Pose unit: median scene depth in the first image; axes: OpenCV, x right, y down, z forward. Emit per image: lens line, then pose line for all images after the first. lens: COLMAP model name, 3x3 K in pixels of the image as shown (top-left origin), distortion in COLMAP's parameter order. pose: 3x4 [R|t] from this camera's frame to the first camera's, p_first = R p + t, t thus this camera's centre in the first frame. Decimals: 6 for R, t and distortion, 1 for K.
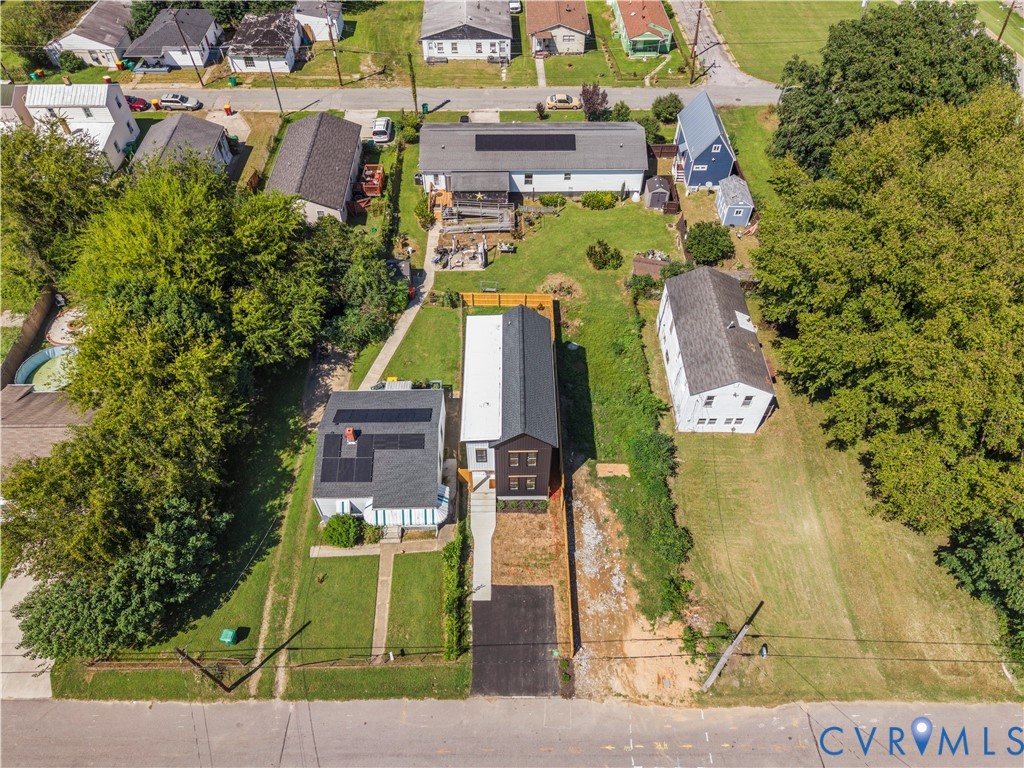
lens RADIAL K [[696.3, 0, 515.3], [0, 696.3, 383.5], [0, 0, 1]] dist [0.013673, -0.021399]
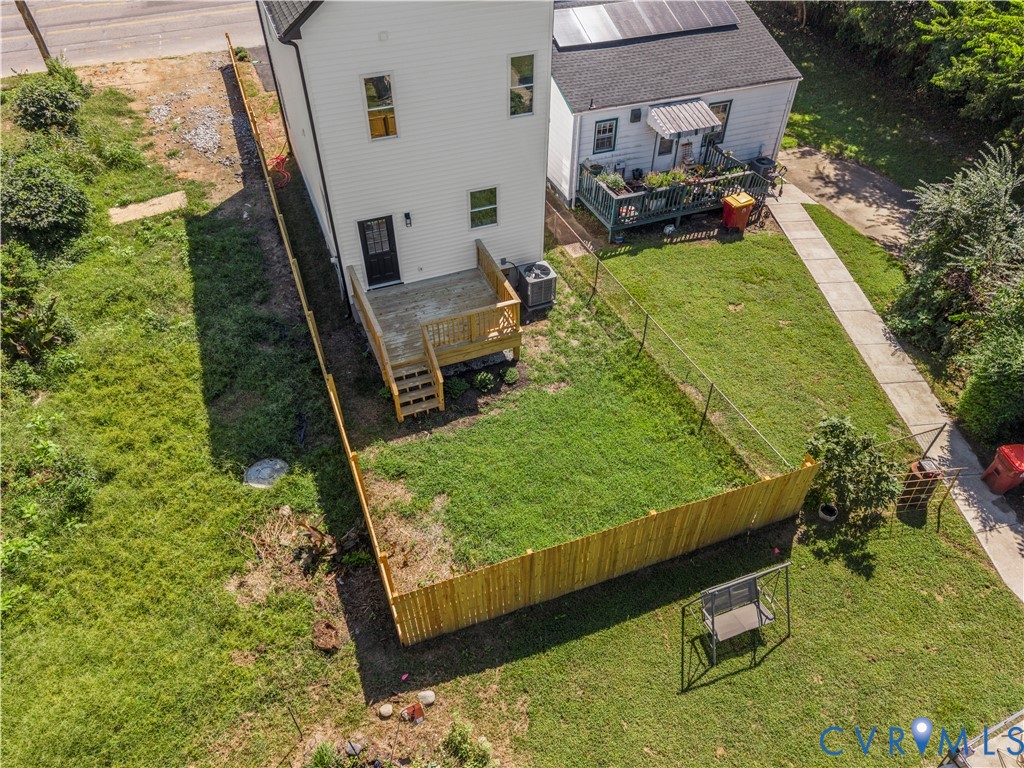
lens RADIAL K [[696.3, 0, 519.0], [0, 696.3, 386.7], [0, 0, 1]] dist [0.013673, -0.021399]
pose [[-0.931734, 0.242885, -0.269961, 0.066349], [-0.286929, -0.036735, 0.957247, -0.356230], [0.222584, 0.969359, 0.103918, 1.080719]]
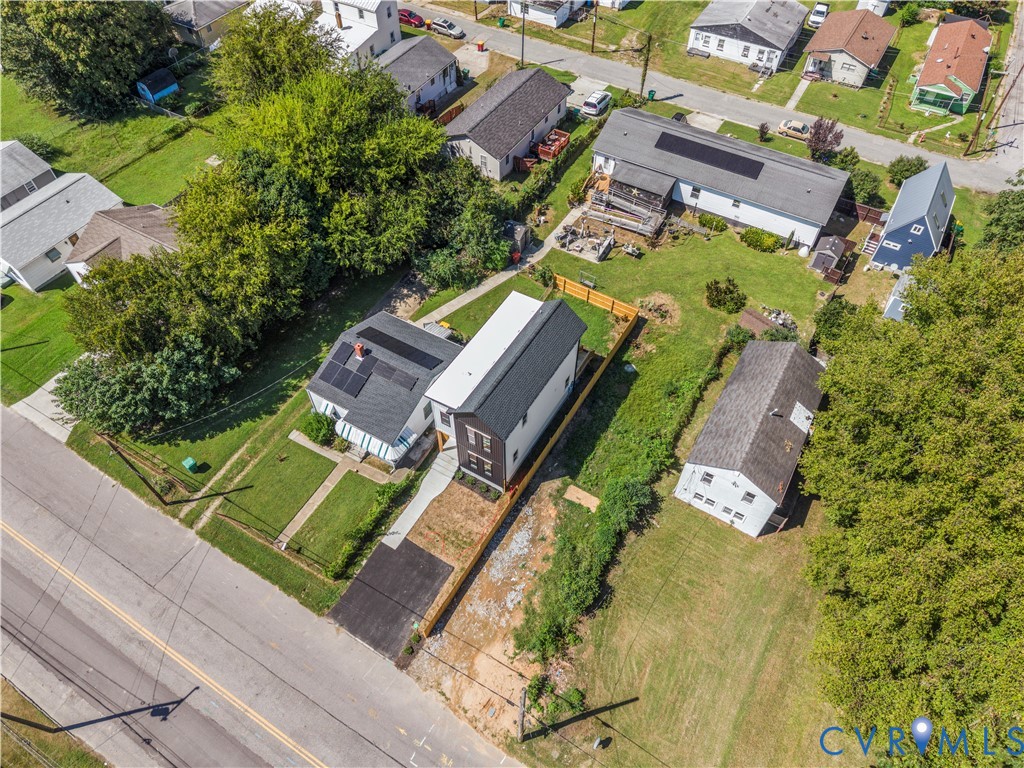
lens RADIAL K [[696.3, 0, 509.8], [0, 696.3, 385.7], [0, 0, 1]] dist [0.013673, -0.021399]
pose [[0.852069, 0.409106, -0.326513, 0.293121], [-0.401270, 0.911083, 0.094392, -0.062319], [0.336097, 0.050591, 0.940467, 0.068533]]
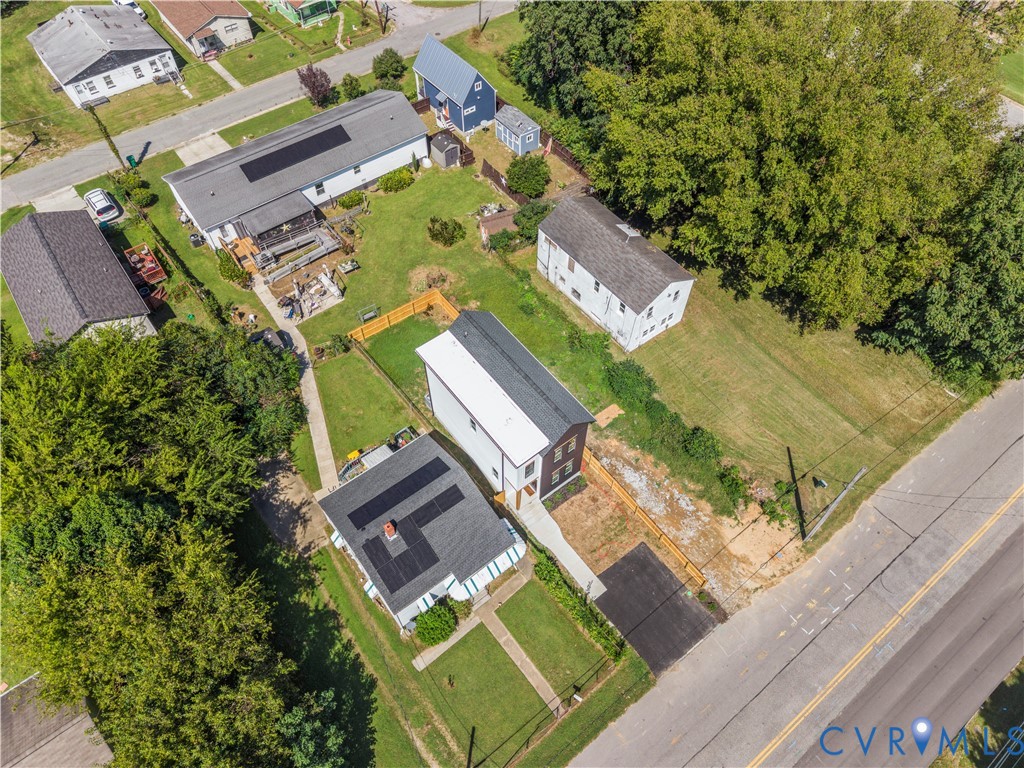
lens RADIAL K [[696.3, 0, 518.2], [0, 696.3, 379.2], [0, 0, 1]] dist [0.013673, -0.021399]
pose [[0.798546, -0.486996, 0.353777, -0.289047], [0.462317, 0.872591, 0.157632, -0.138057], [-0.385469, 0.037681, 0.921951, 0.109194]]
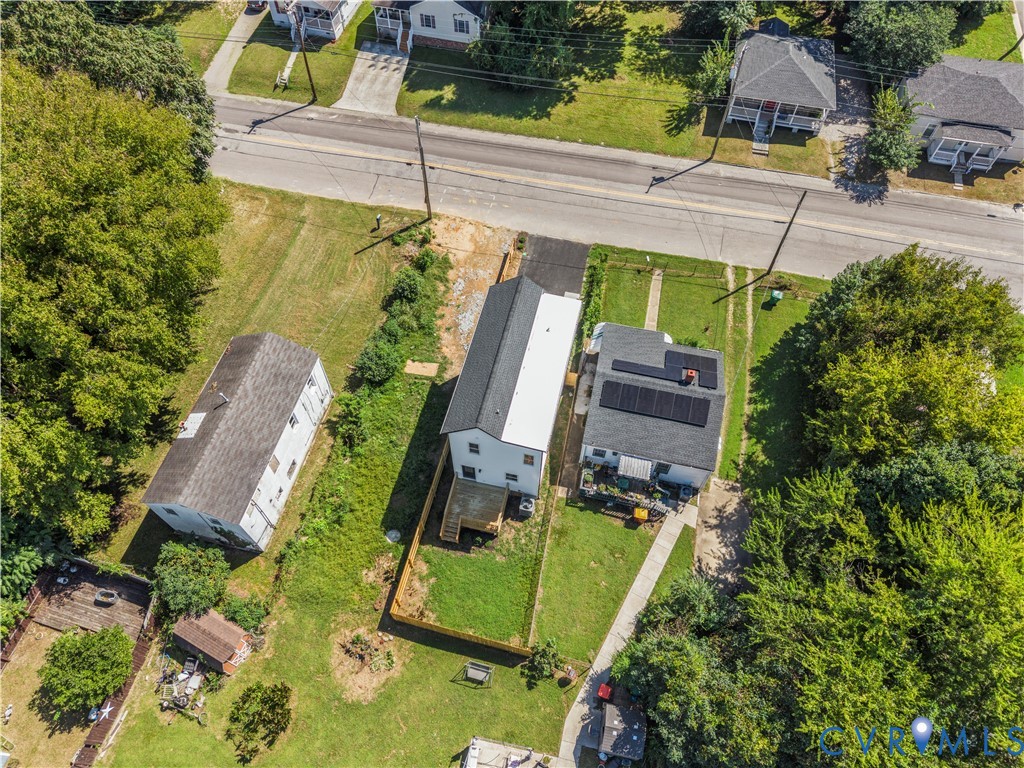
lens RADIAL K [[696.3, 0, 517.4], [0, 696.3, 376.5], [0, 0, 1]] dist [0.013673, -0.021399]
pose [[-0.971886, -0.205357, 0.115181, -0.104986], [0.169213, -0.269030, 0.948151, -0.765266], [-0.163723, 0.940984, 0.296215, 0.675229]]
